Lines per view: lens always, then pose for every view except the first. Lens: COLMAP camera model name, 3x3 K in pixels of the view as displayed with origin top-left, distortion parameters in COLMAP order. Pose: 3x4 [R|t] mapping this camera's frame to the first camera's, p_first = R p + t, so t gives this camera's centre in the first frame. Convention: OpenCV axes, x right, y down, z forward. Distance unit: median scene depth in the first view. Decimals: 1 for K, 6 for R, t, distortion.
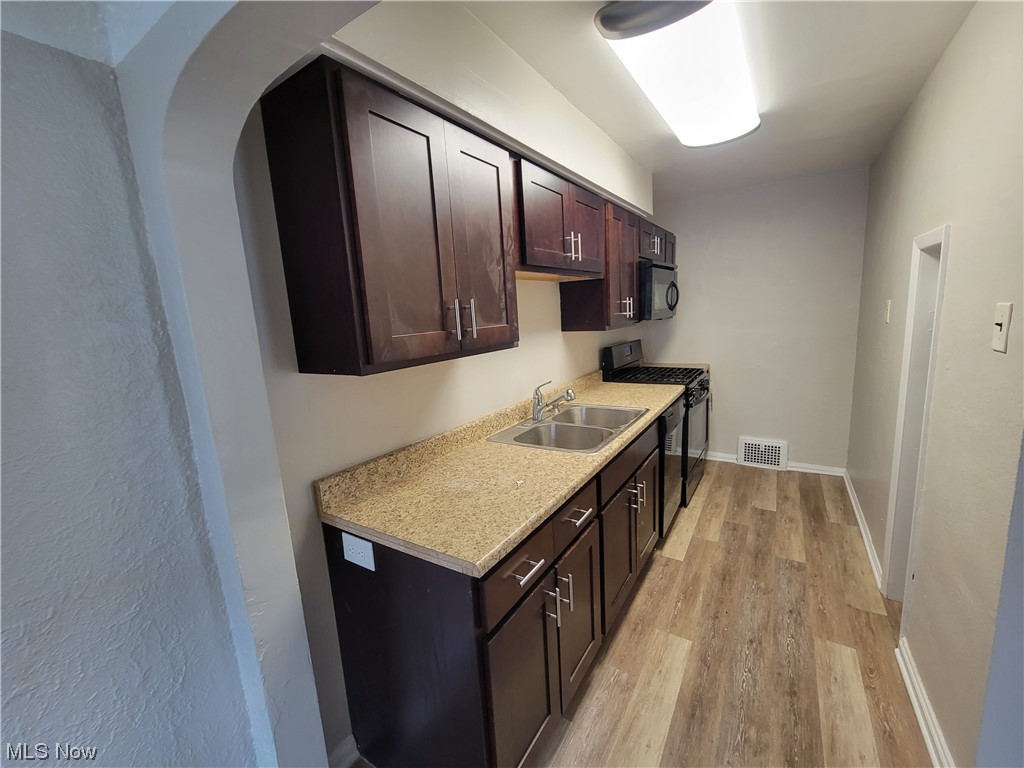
lens RADIAL K [[420.5, 0, 514.7], [0, 420.5, 384.5], [0, 0, 1]] dist [0.000502, -0.000554]
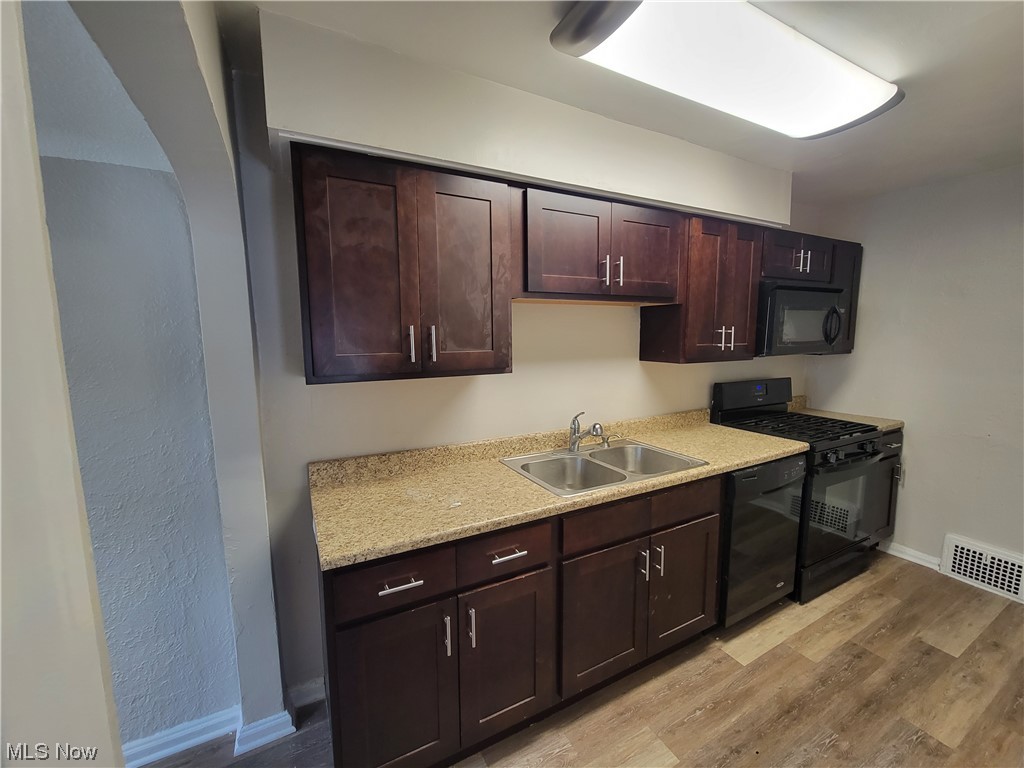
lens RADIAL K [[420.5, 0, 515.8], [0, 420.5, 385.3], [0, 0, 1]] dist [0.000502, -0.000554]
pose [[0.872897, 0.108072, -0.475785, 0.405054], [-0.124030, 0.992276, -0.002161, -0.048311], [0.471876, 0.060898, 0.879559, 0.100129]]
